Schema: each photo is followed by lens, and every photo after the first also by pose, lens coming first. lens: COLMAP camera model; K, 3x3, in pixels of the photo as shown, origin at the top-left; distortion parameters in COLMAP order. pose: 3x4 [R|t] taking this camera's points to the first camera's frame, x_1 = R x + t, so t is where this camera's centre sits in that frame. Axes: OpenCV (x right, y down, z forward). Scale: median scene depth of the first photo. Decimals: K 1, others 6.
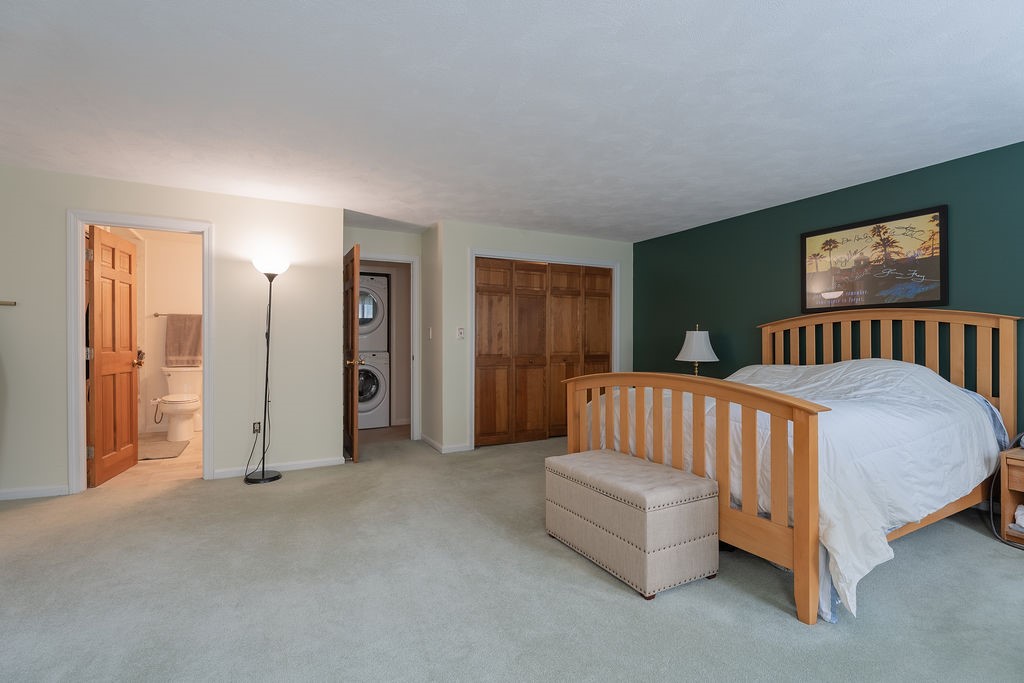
lens RADIAL K [[498.7, 0, 515.3], [0, 498.7, 344.0], [0, 0, 1]] dist [-0.002844, 0.000945]
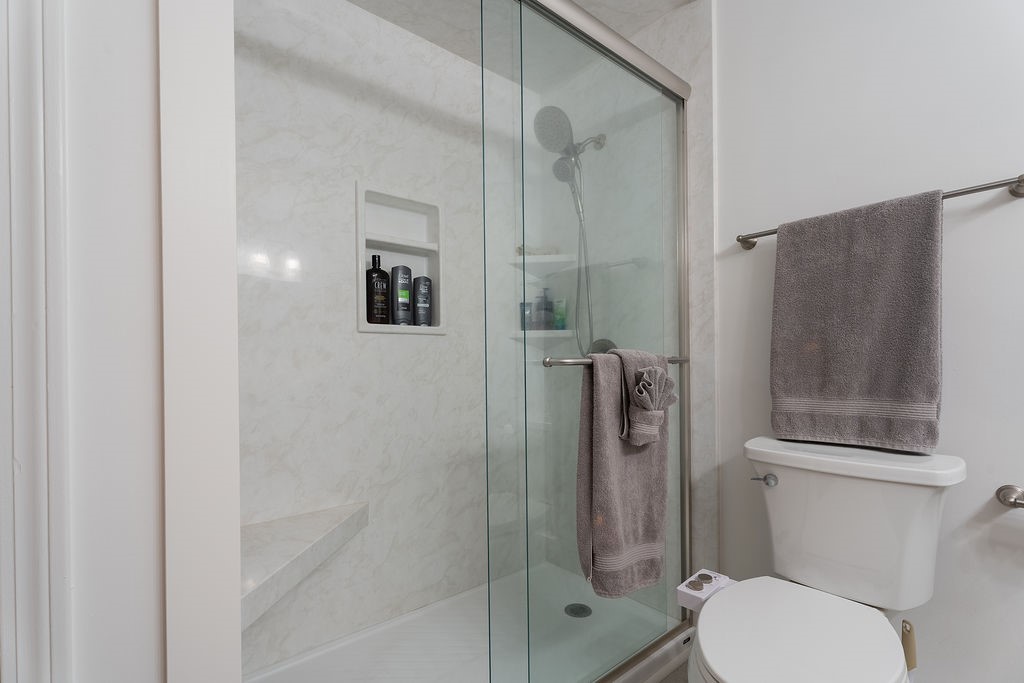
lens RADIAL K [[473.5, 0, 480.1], [0, 473.5, 366.8], [0, 0, 1]] dist [-0.013873, 0.000363]
pose [[0.204495, 0.004347, -0.978858, -0.495272], [0.013852, 0.999877, 0.007335, 0.006554], [0.978770, -0.015059, 0.204409, 0.801374]]
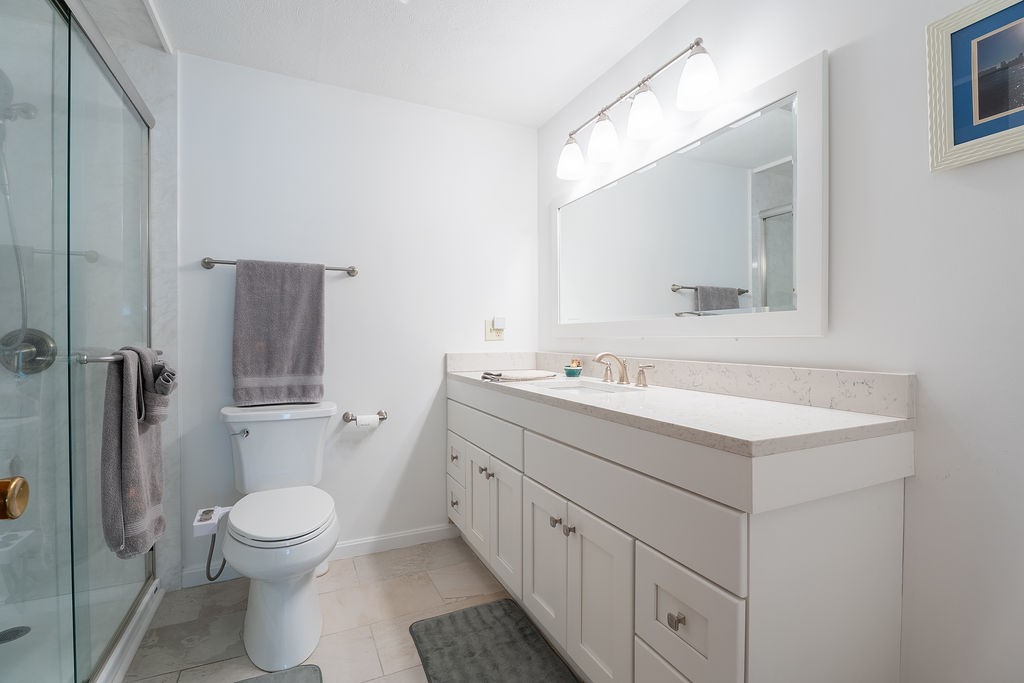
lens RADIAL K [[473.5, 0, 512.8], [0, 473.5, 340.9], [0, 0, 1]] dist [-0.013873, 0.000363]
pose [[0.999512, -0.001613, -0.031191, -0.483562], [0.001755, 0.999988, 0.004518, -0.002747], [0.031183, -0.004570, 0.999503, 0.658216]]
